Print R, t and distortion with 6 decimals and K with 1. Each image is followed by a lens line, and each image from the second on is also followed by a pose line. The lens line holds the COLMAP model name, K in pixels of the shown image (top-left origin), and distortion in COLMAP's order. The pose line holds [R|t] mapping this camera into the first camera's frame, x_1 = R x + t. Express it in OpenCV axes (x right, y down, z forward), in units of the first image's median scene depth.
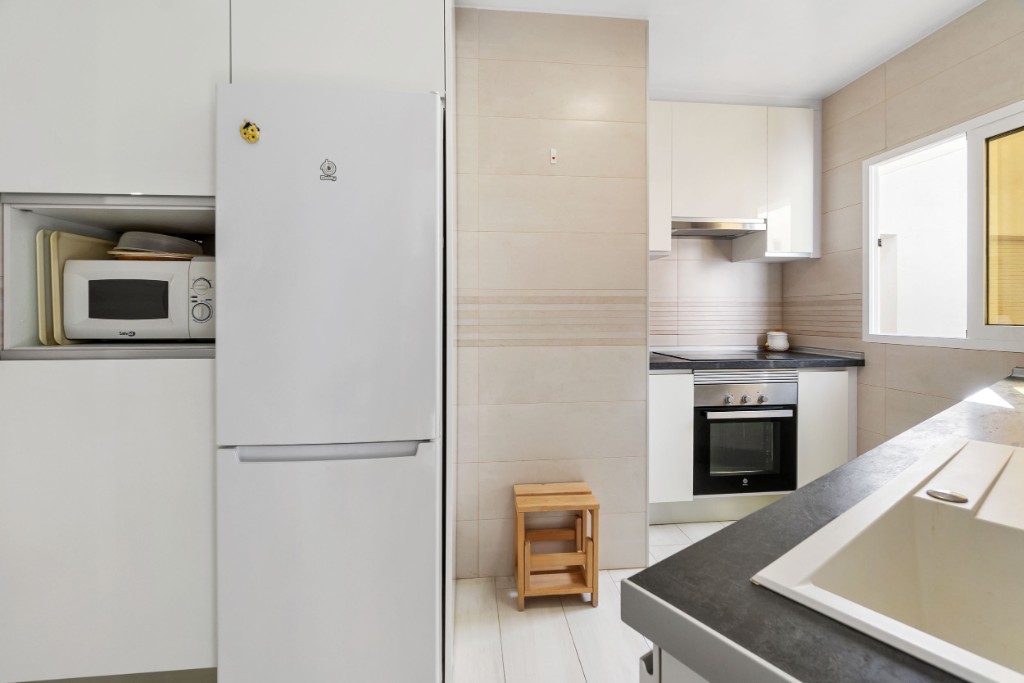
lens RADIAL K [[445.8, 0, 510.0], [0, 445.8, 318.7], [0, 0, 1]] dist [-0.009022, -0.000826]
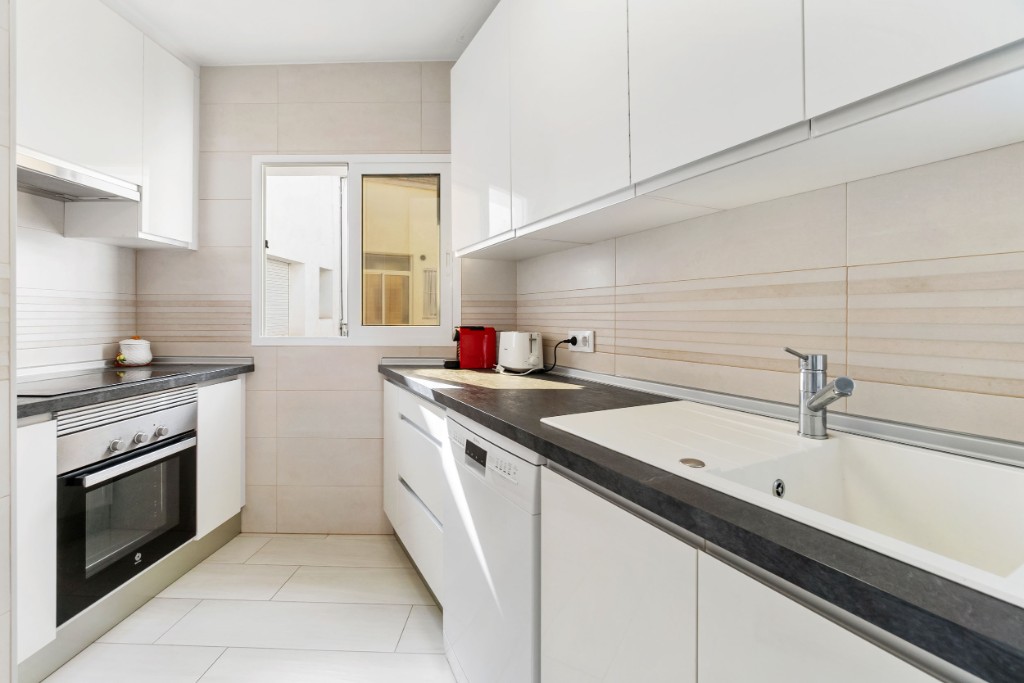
lens RADIAL K [[445.8, 0, 514.9], [0, 445.8, 321.6], [0, 0, 1]] dist [-0.009022, -0.000826]
pose [[0.116518, -0.007330, 0.993162, -0.076278], [0.008543, 0.999943, 0.006377, -0.000835], [-0.993152, 0.007742, 0.116574, 0.302969]]
